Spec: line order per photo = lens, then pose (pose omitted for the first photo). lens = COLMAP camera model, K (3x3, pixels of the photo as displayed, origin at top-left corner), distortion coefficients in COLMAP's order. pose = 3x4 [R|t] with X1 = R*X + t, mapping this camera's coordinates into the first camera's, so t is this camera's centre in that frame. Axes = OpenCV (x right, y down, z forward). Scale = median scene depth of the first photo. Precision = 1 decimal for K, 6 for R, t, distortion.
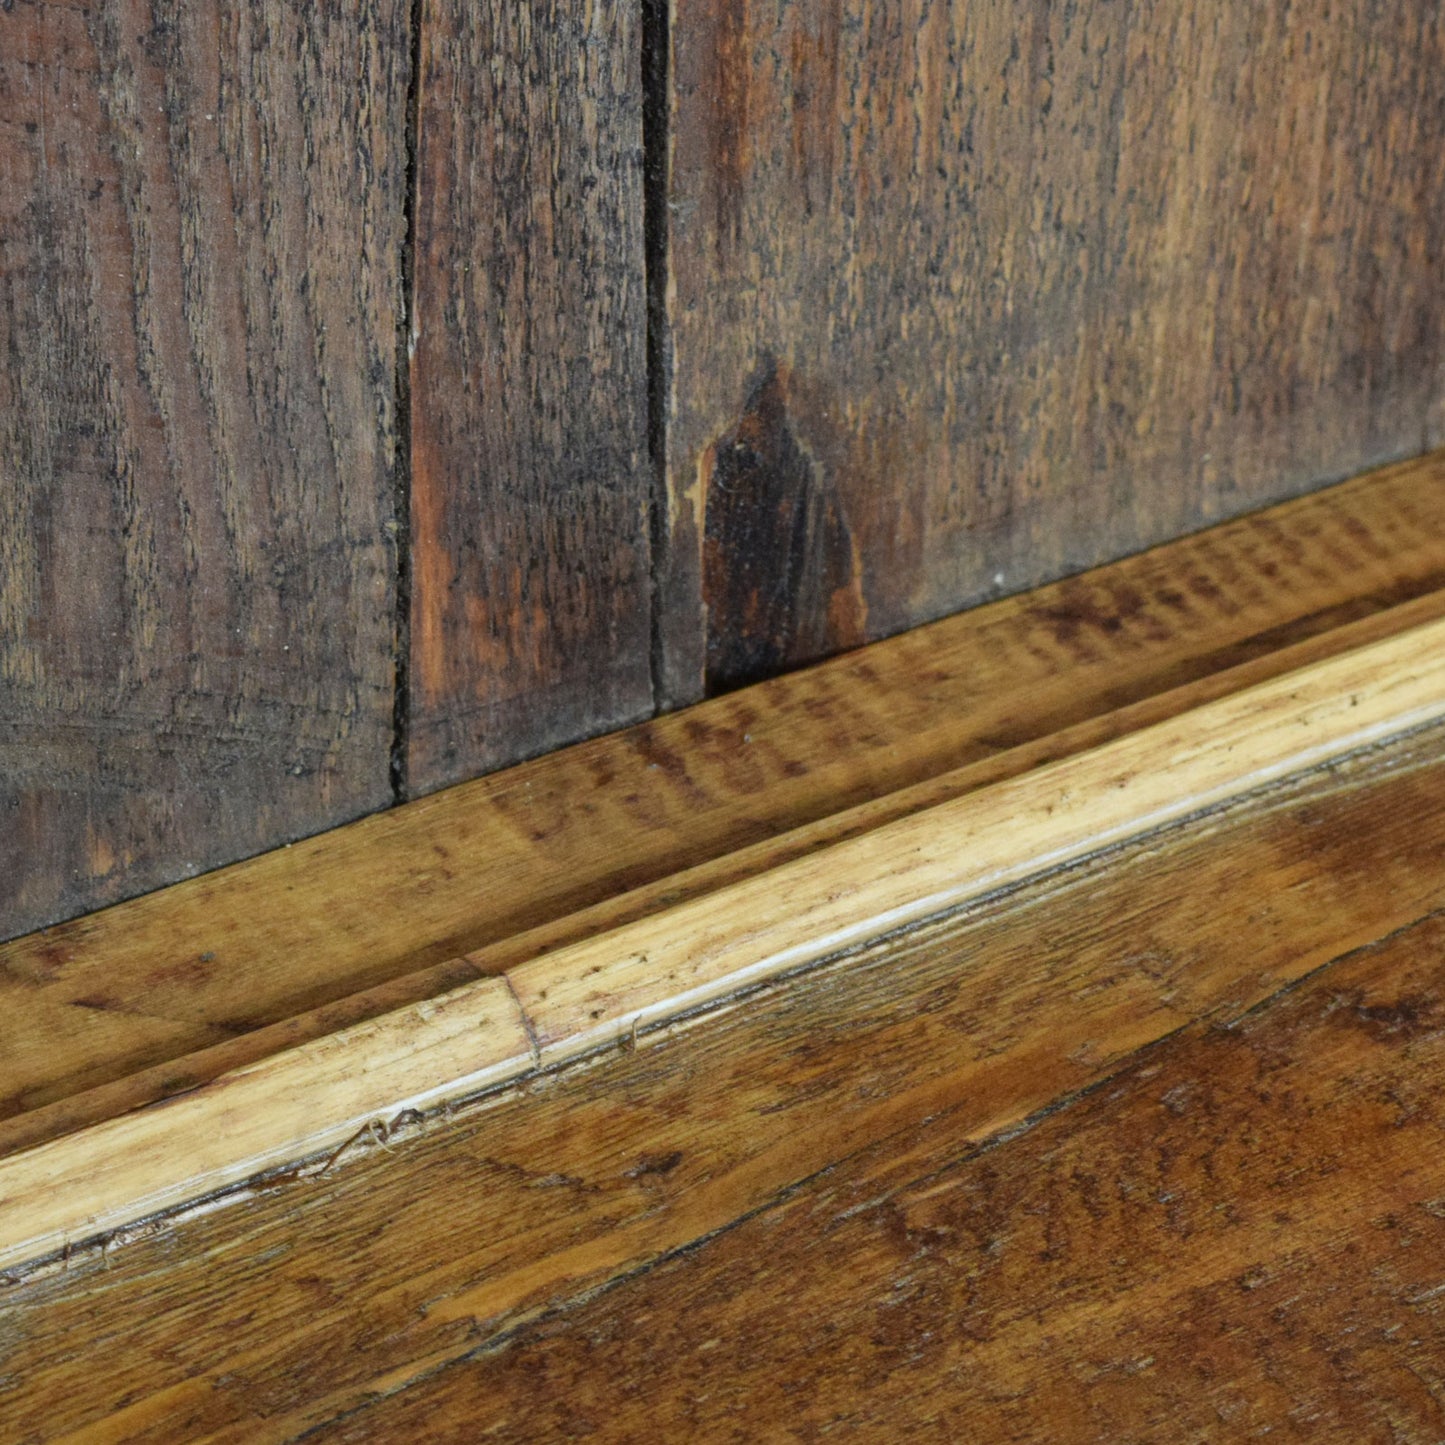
lens RADIAL K [[5088.6, 0, 721.9], [0, 5088.6, 722.1], [0, 0, 1]] dist [0.008205, 0.000000]
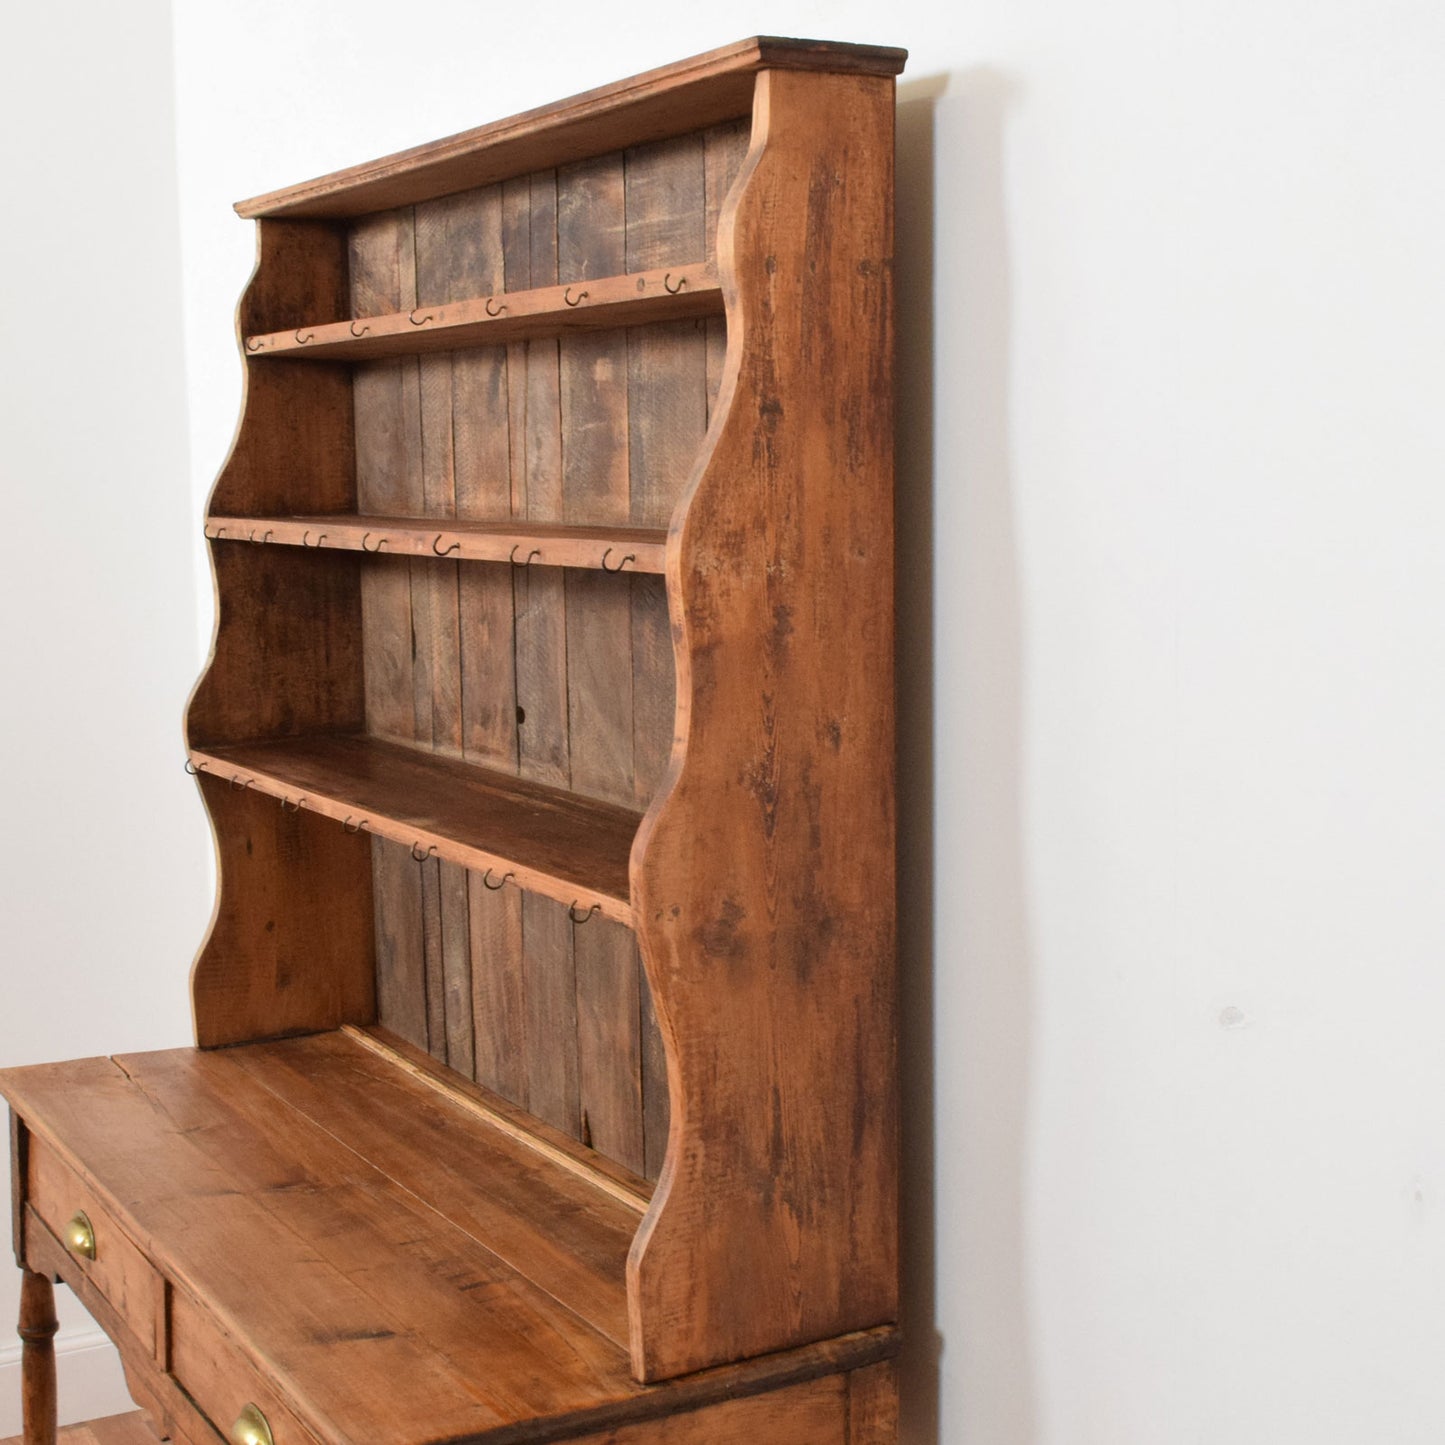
lens RADIAL K [[2310.1, 0, 763.1], [0, 2310.1, 742.6], [0, 0, 1]] dist [-0.015558, 0.000000]
pose [[-0.083497, 0.116085, -0.989724, 4.309713], [-0.494677, 0.857350, 0.142291, -1.482418], [0.865057, 0.501474, -0.014162, 1.054483]]
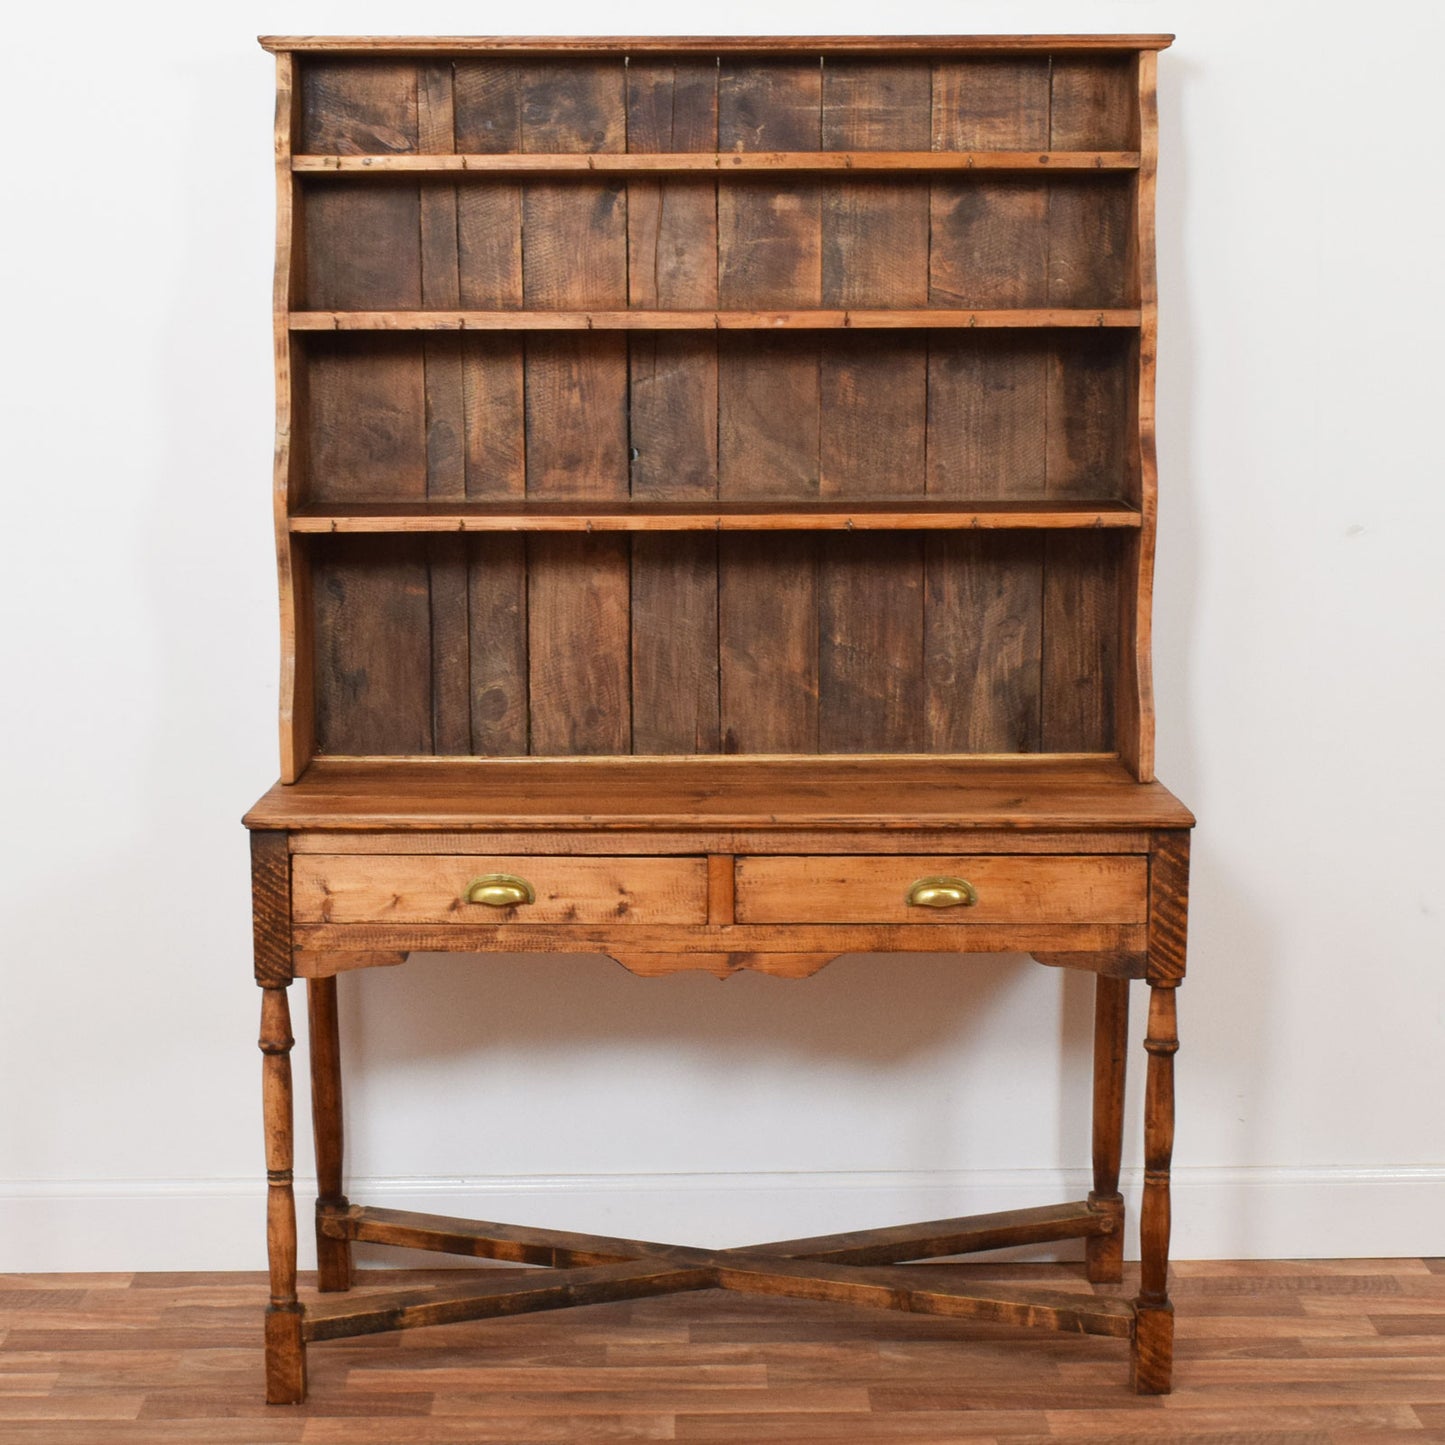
lens RADIAL K [[2866.7, 0, 717.1], [0, 2866.7, 721.1], [0, 0, 1]] dist [-0.020181, 0.000000]
pose [[0.823724, 0.076352, -0.561827, 4.342725], [-0.277732, 0.918209, -0.282414, 2.111908], [0.494312, 0.388669, 0.777556, -5.014579]]
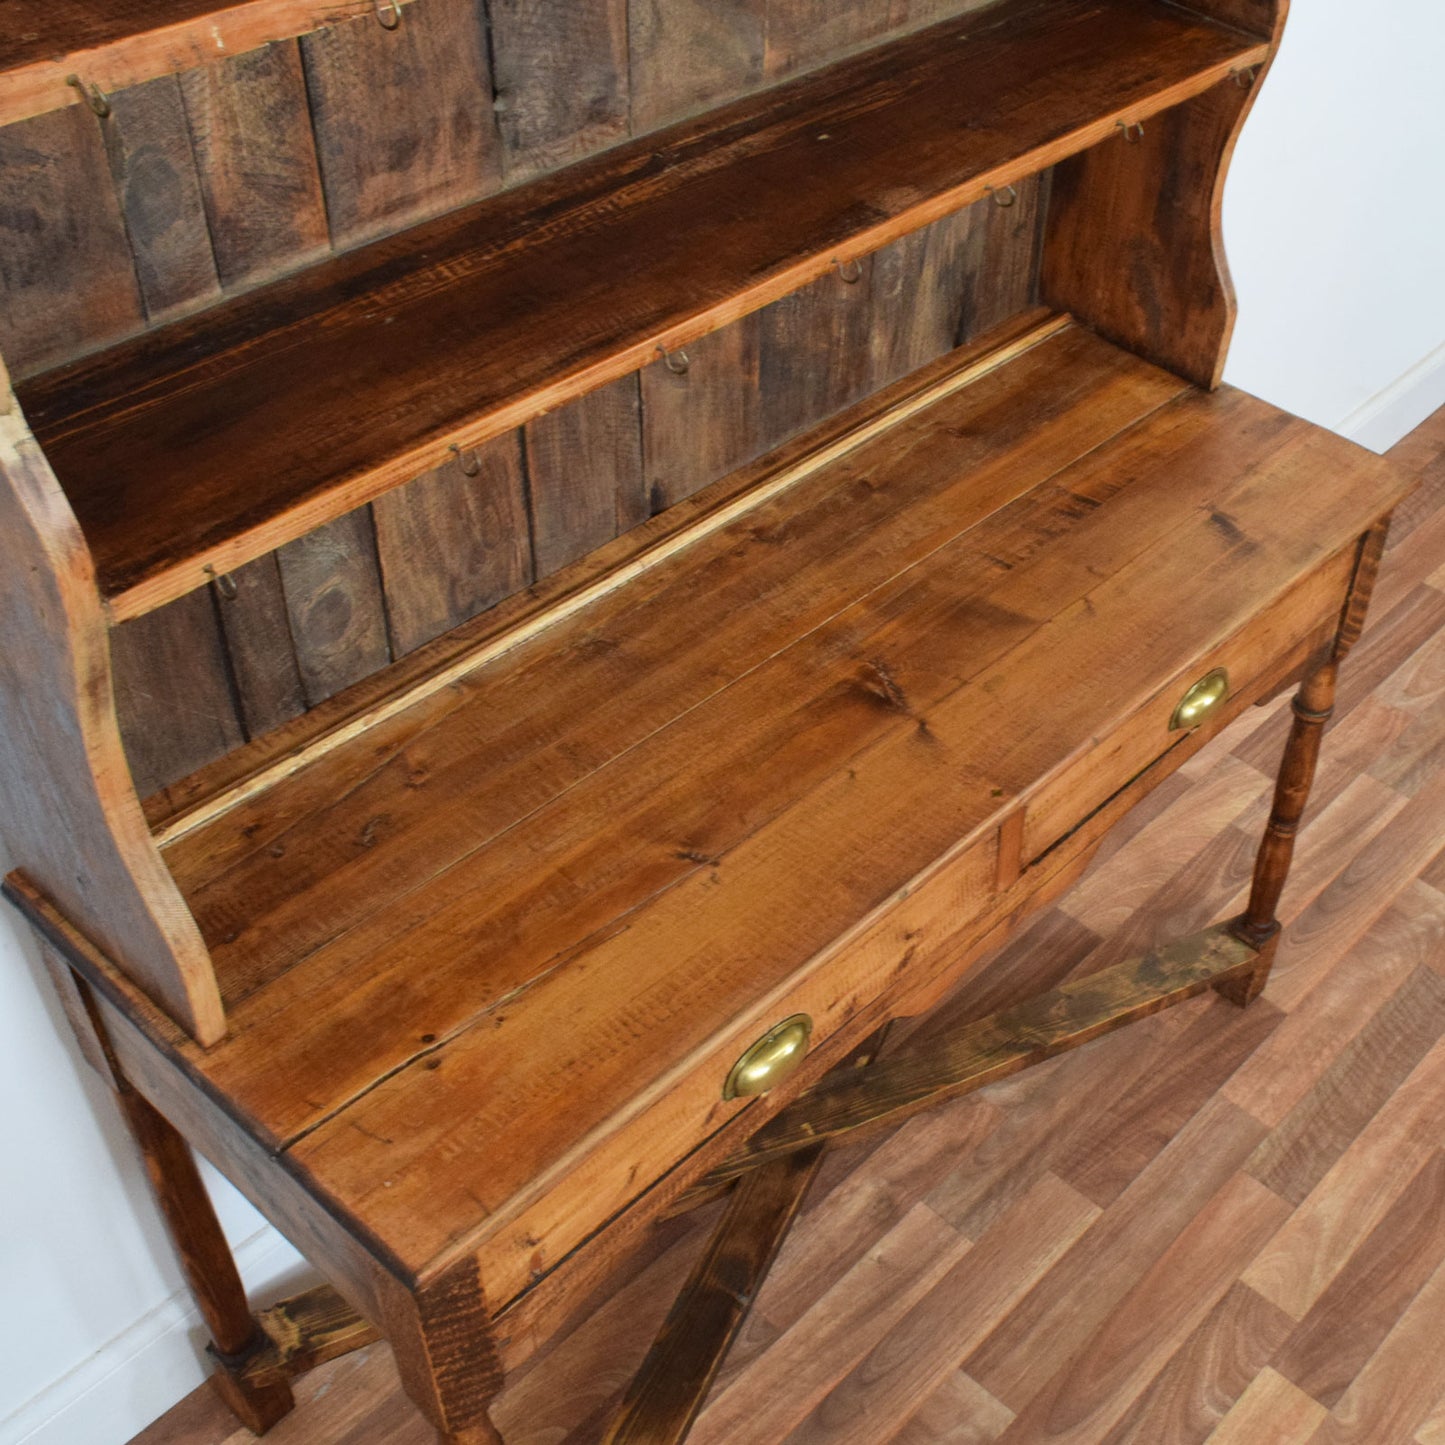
lens RADIAL K [[1883.0, 0, 976.1], [0, 1883.0, 719.0], [0, 0, 1]] dist [-0.015363, 0.000000]
pose [[0.961950, -0.121392, 0.244779, -0.295506], [0.064046, 0.971104, 0.229902, -0.373073], [-0.265614, -0.205477, 0.941928, -2.147215]]
